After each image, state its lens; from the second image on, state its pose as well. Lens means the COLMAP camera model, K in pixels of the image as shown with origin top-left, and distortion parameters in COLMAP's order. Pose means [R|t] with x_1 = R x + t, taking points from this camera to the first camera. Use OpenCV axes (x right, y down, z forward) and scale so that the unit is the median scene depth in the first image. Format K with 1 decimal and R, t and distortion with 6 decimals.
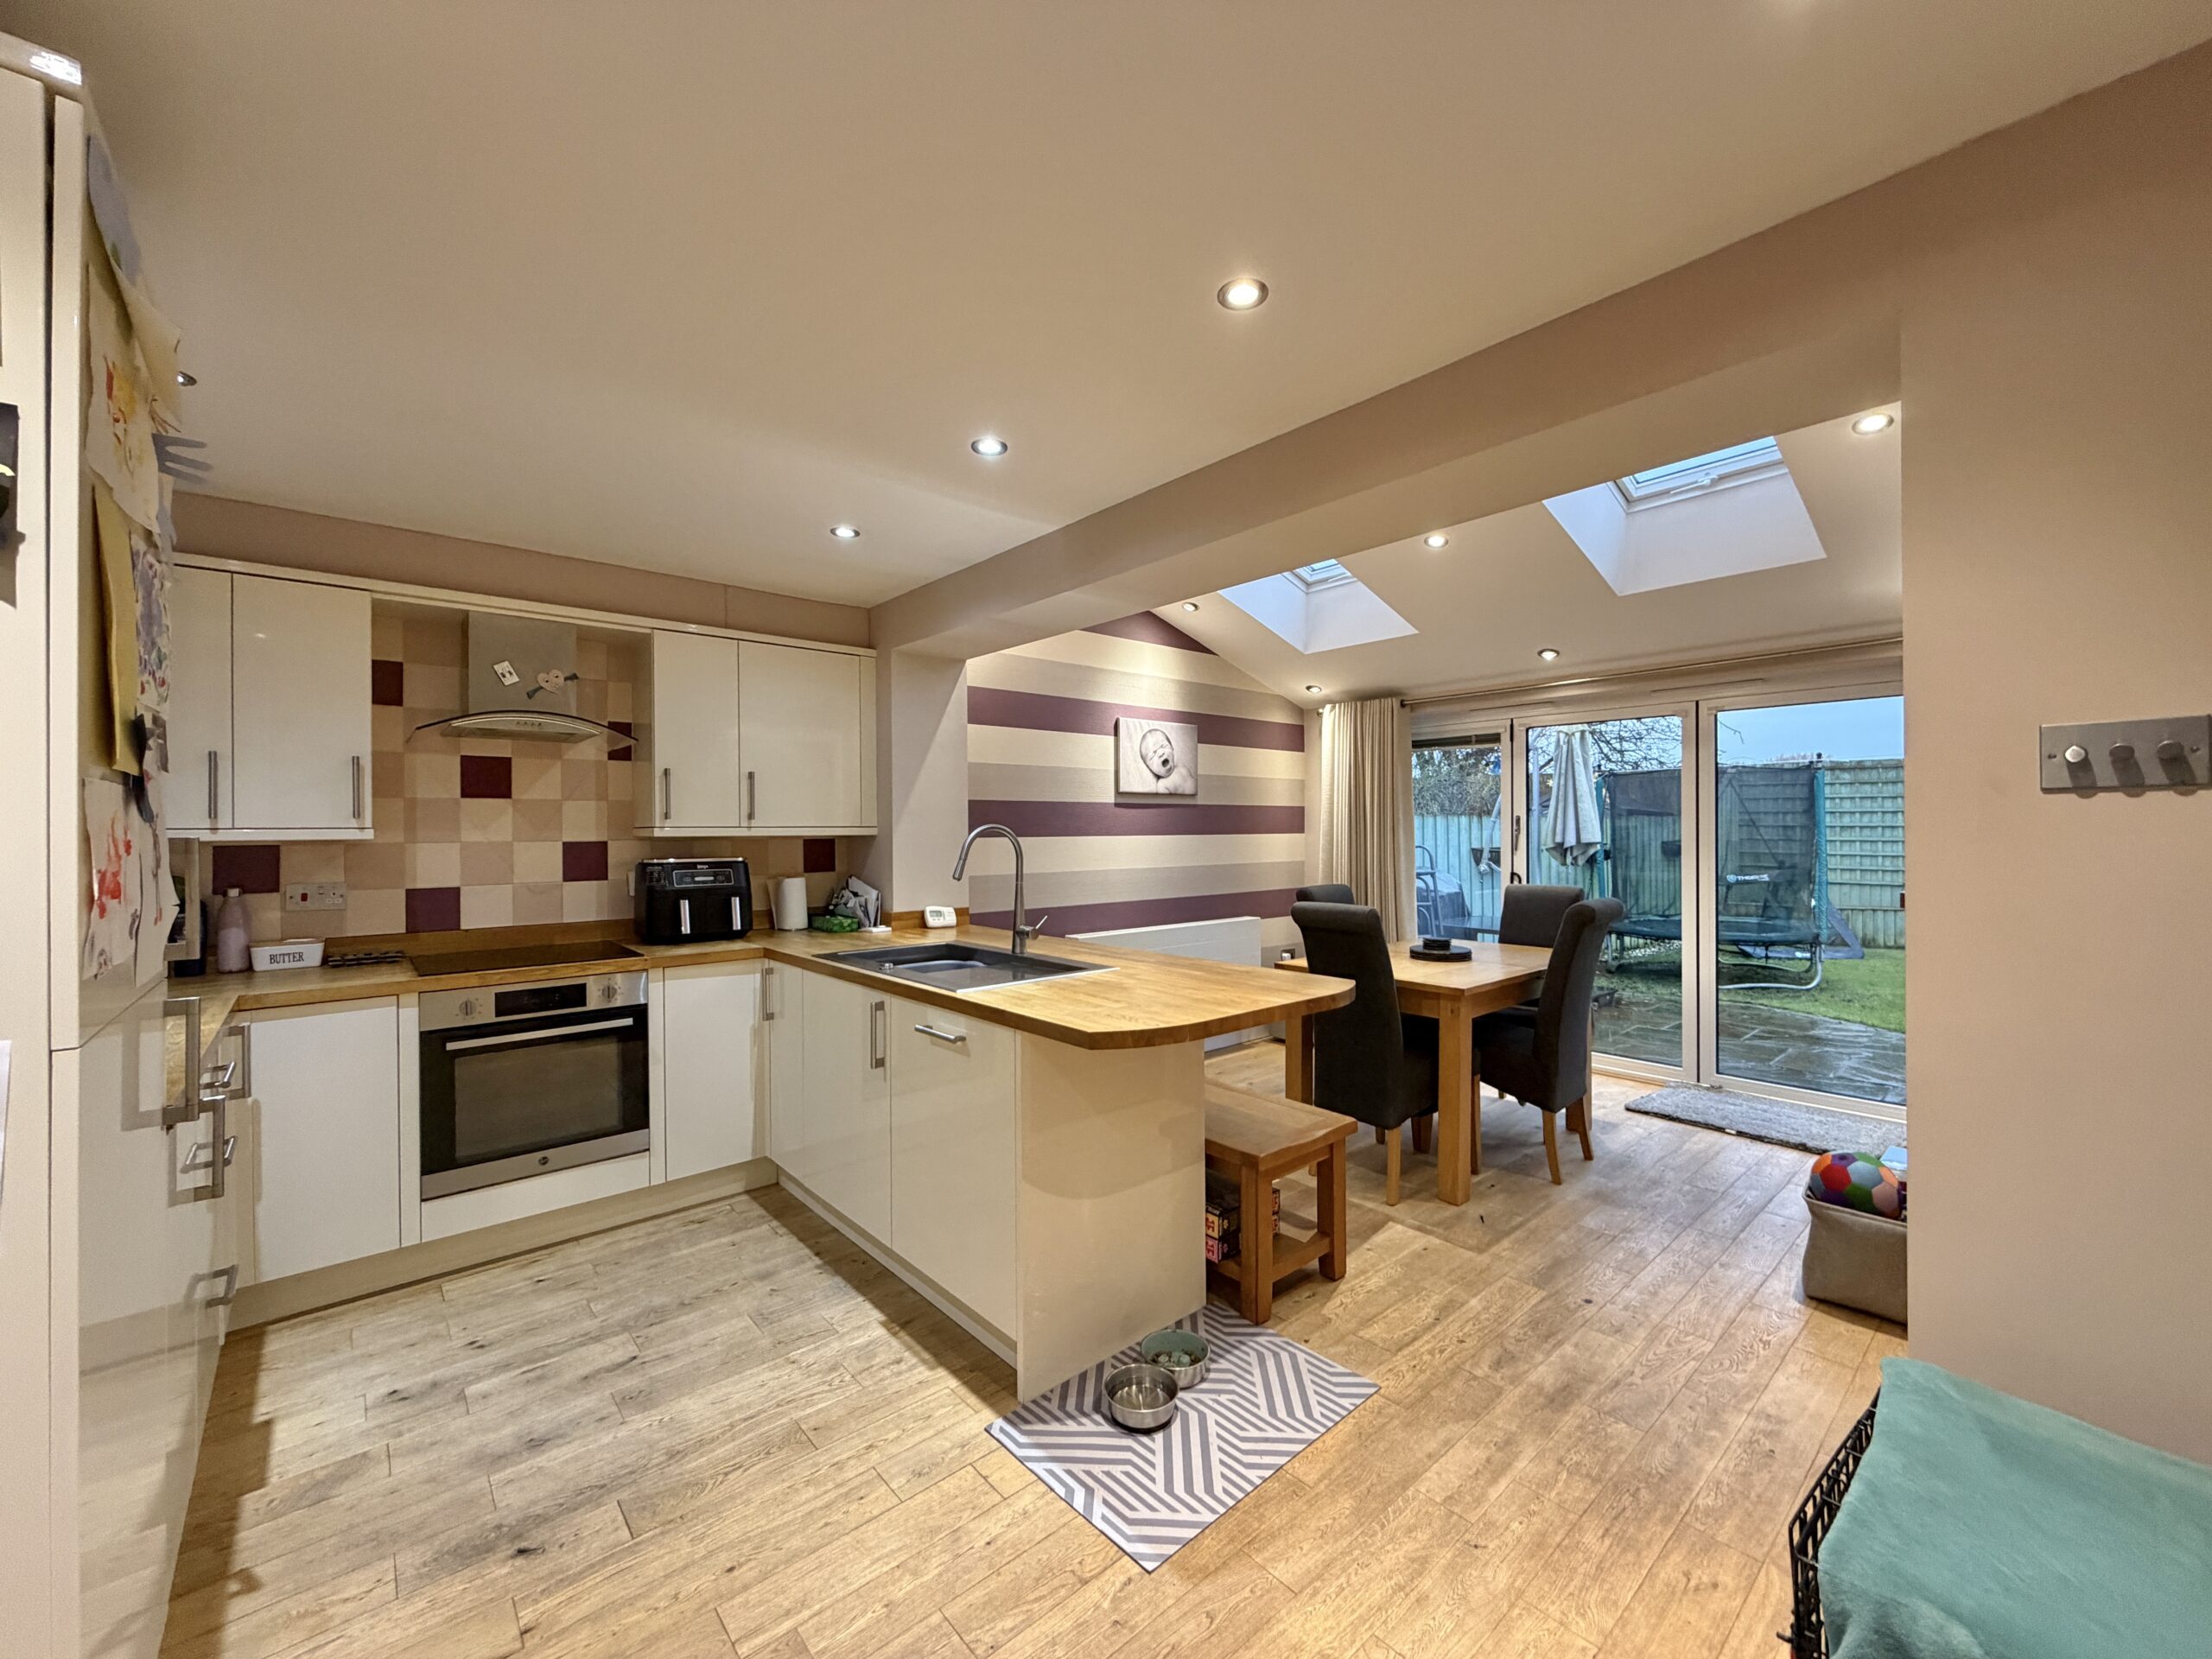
lens RADIAL K [[874.6, 0, 1106.2], [0, 874.6, 831.7], [0, 0, 1]] dist [0.000294, 0.000007]
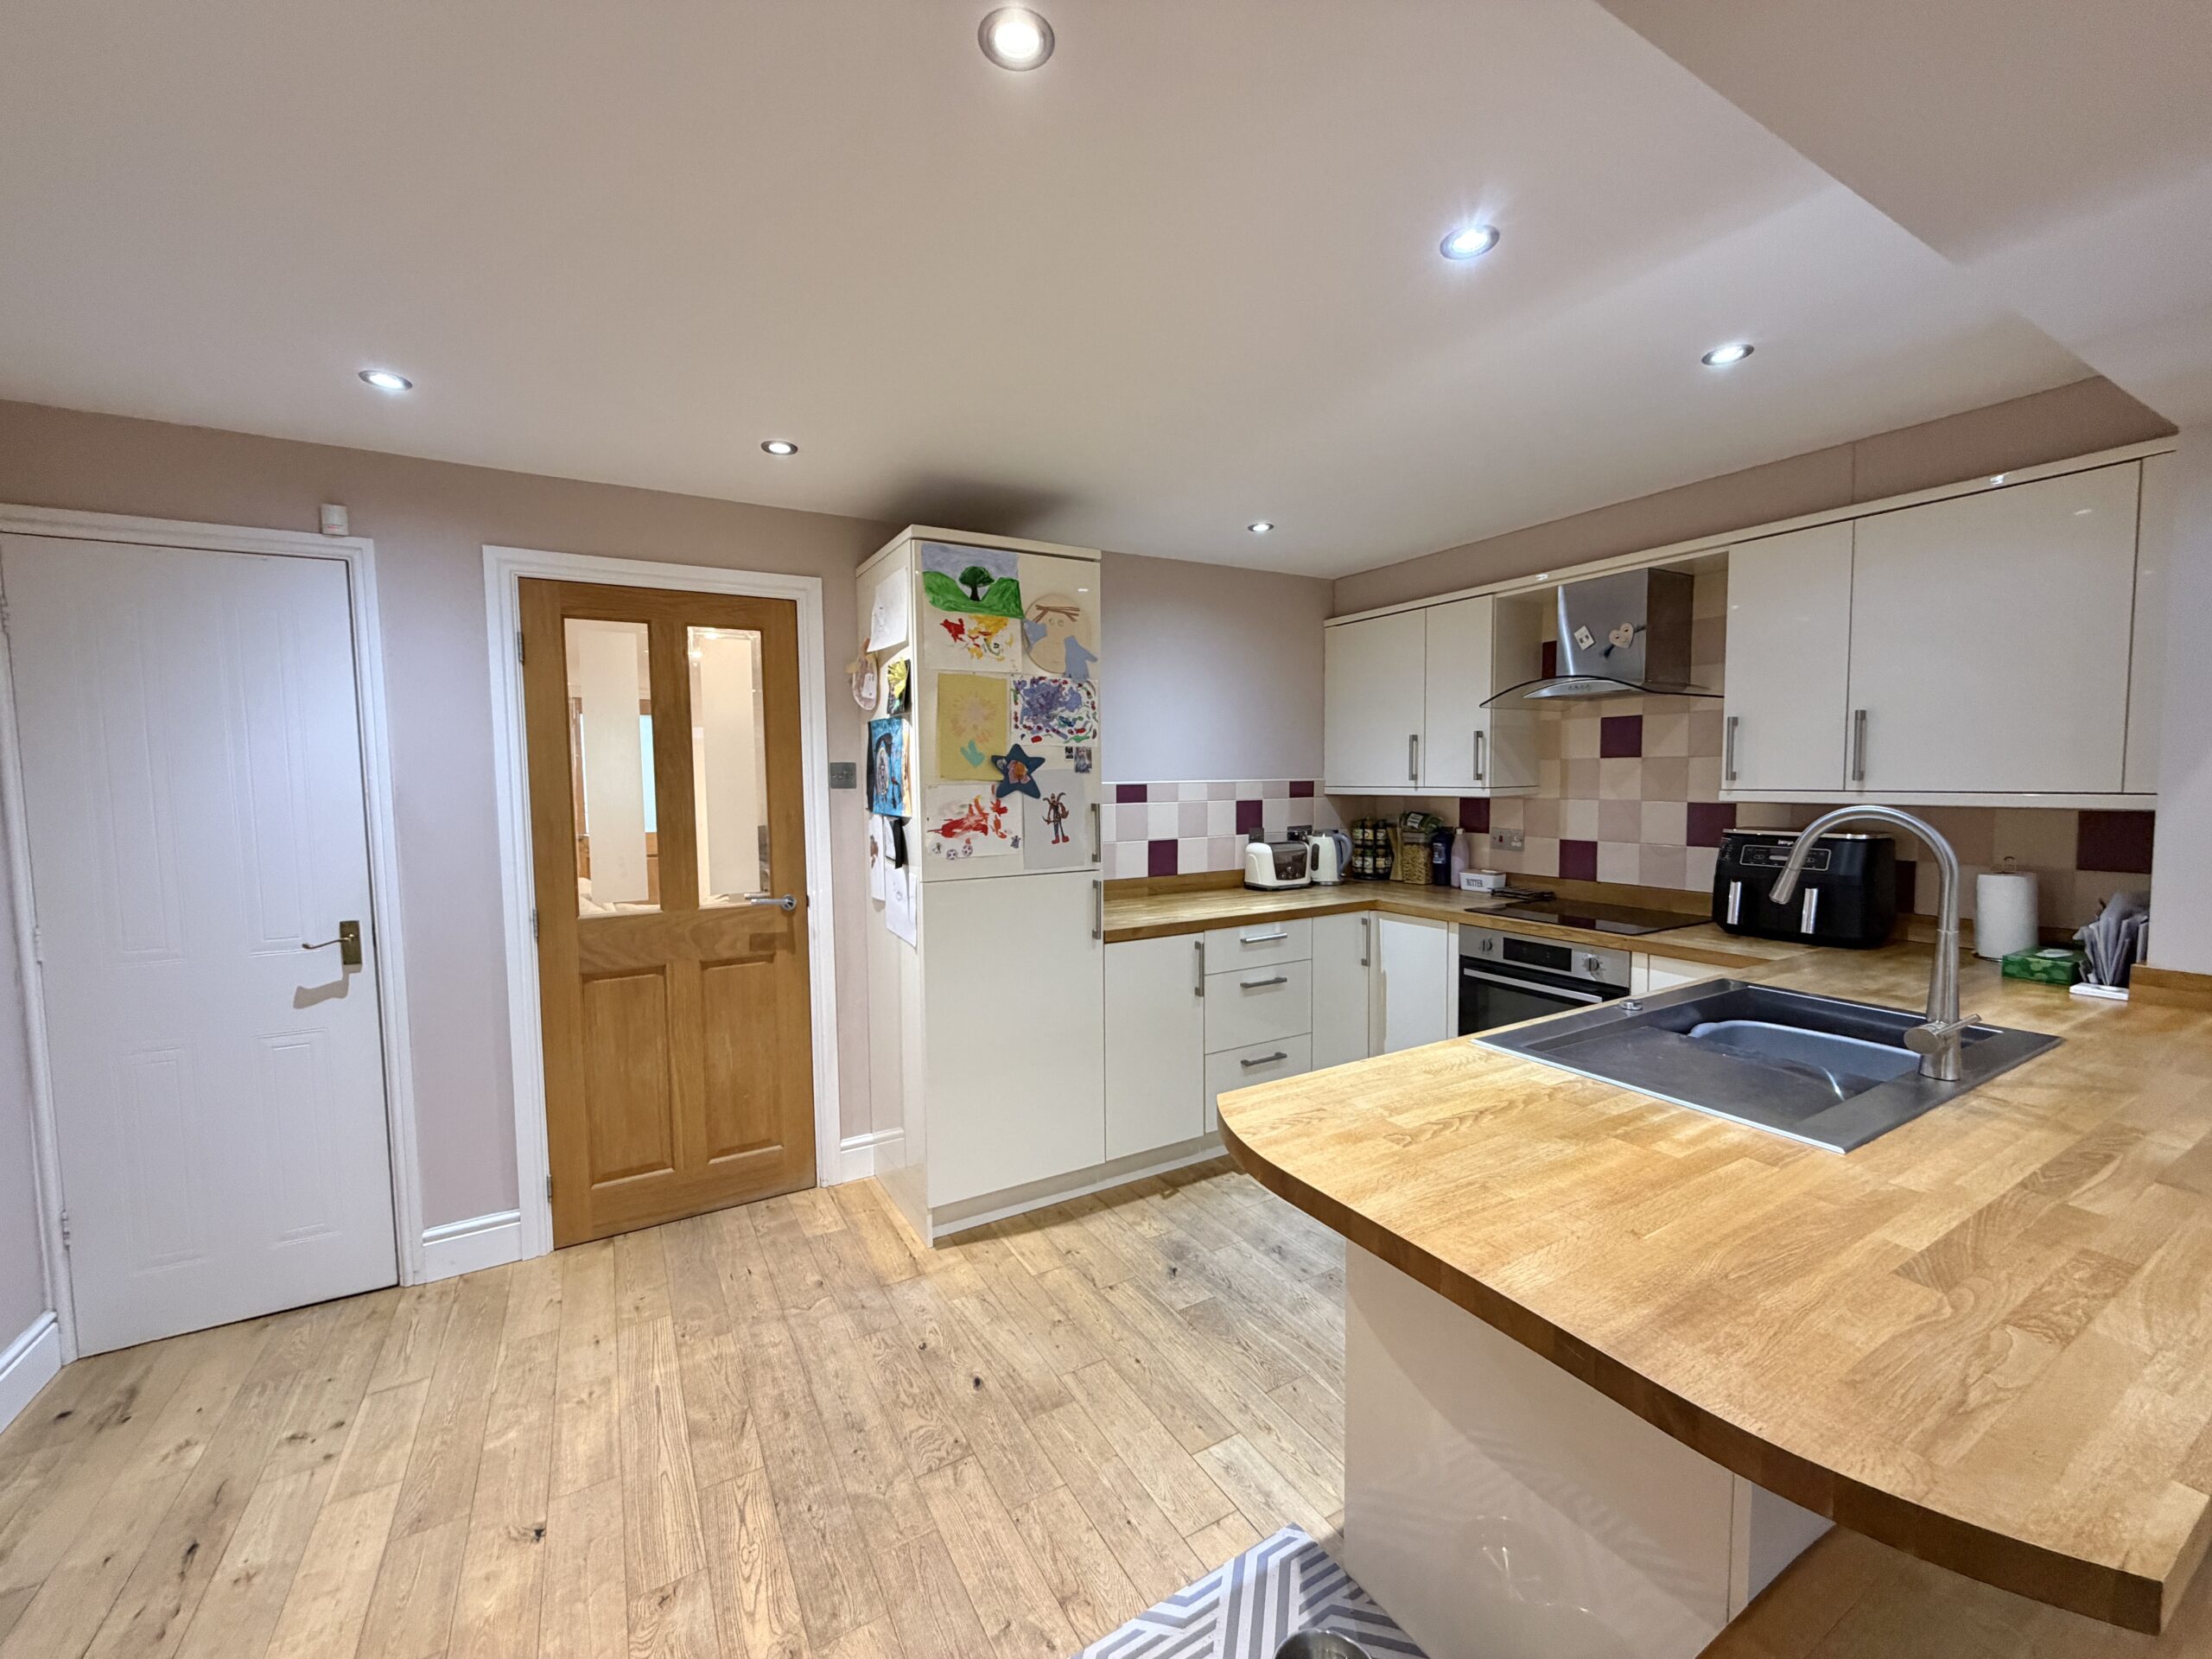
lens RADIAL K [[874.6, 0, 1097.3], [0, 874.6, 831.0], [0, 0, 1]] dist [0.000294, 0.000007]
pose [[-0.193757, 0.072099, -0.978397, 0.416406], [0.011664, 0.997395, 0.071189, -0.032466], [0.980980, 0.002381, -0.194093, 0.594672]]
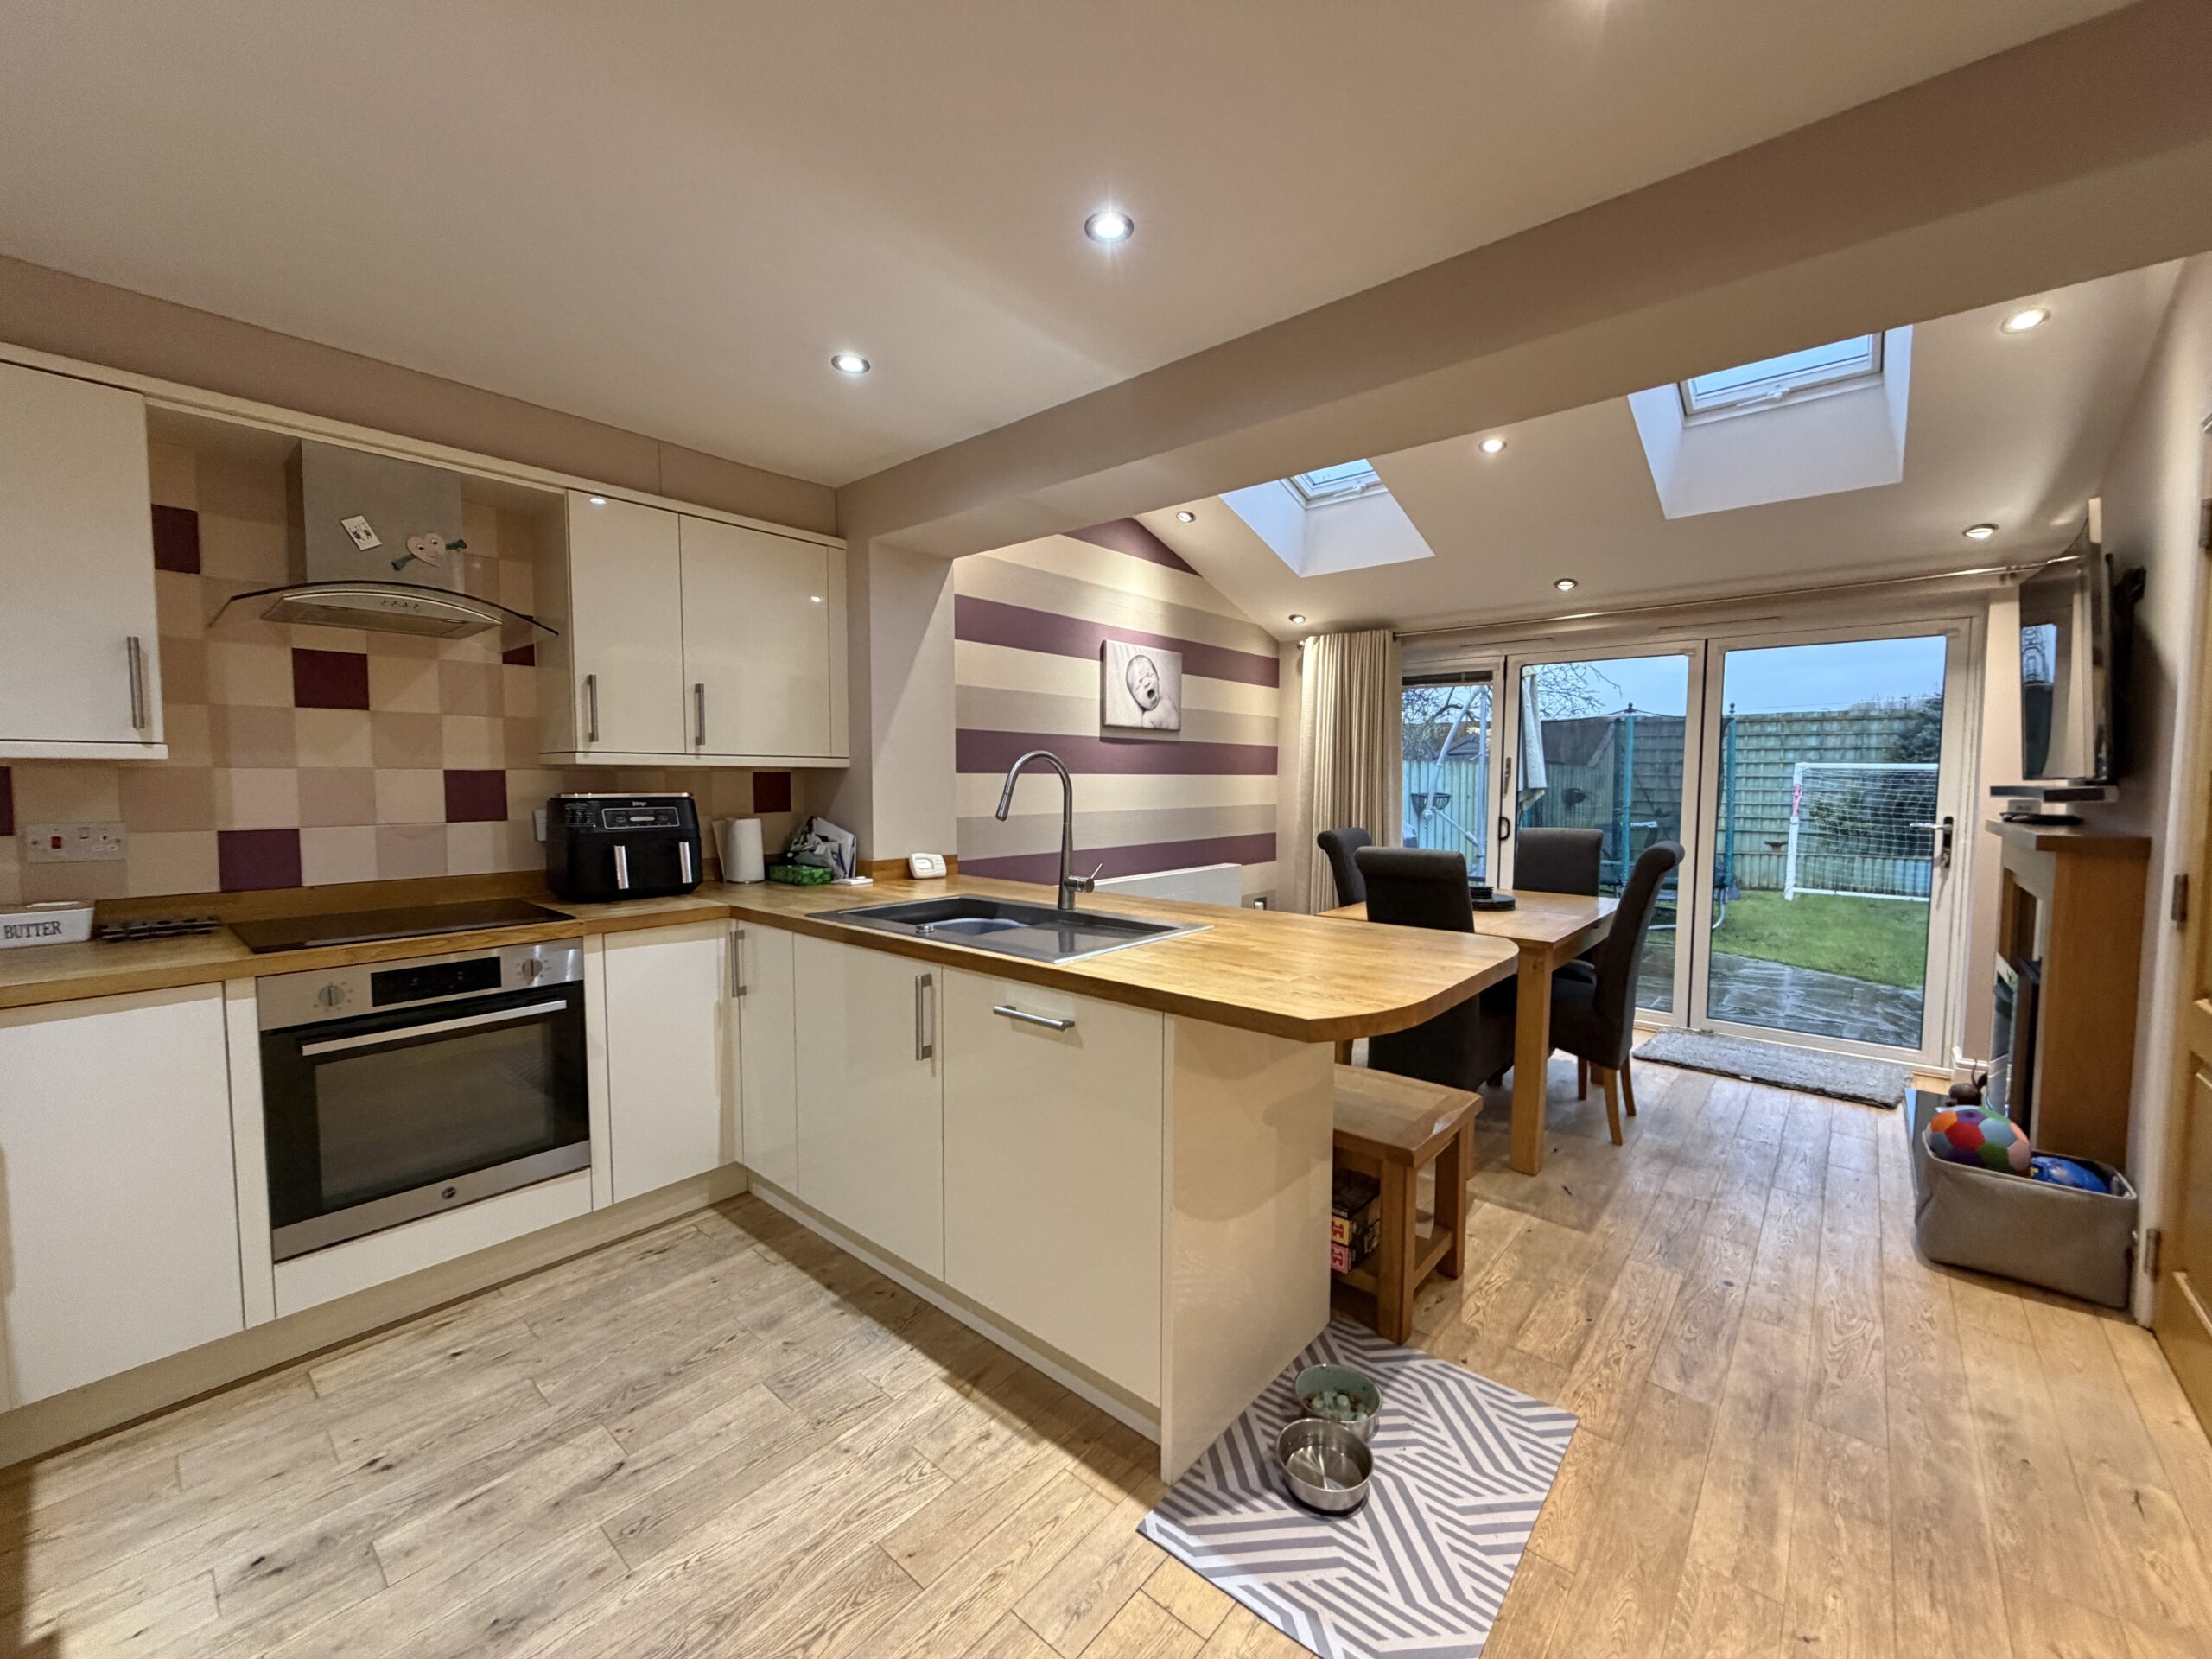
lens RADIAL K [[874.6, 0, 1105.2], [0, 874.6, 830.4], [0, 0, 1]] dist [0.000294, 0.000007]
pose [[0.989804, 0.000232, 0.142435, -0.168251], [-0.008551, 0.998292, 0.057797, 0.015863], [-0.142178, -0.058425, 0.988115, 0.171830]]
